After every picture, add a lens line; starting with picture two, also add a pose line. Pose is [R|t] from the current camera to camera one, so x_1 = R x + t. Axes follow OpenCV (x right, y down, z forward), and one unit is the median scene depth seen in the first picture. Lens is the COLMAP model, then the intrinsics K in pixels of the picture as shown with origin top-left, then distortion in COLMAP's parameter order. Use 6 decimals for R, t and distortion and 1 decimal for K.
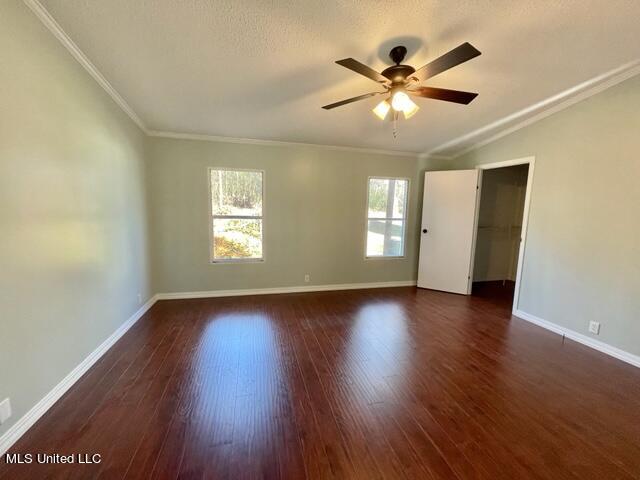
lens RADIAL K [[257.0, 0, 320.0], [0, 257.0, 240.0], [0, 0, 1]] dist [-0.000655, -0.000156]
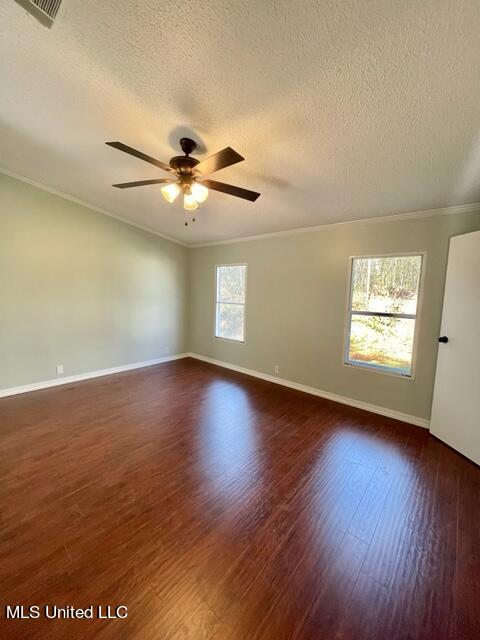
lens RADIAL K [[257.0, 0, 240.0], [0, 257.0, 320.0], [0, 0, 1]] dist [-0.000655, -0.000156]
pose [[0.574660, 0.083833, -0.814087, 0.668515], [-0.116747, 0.992964, 0.019842, -0.039824], [0.810022, 0.083639, 0.580404, 0.322749]]
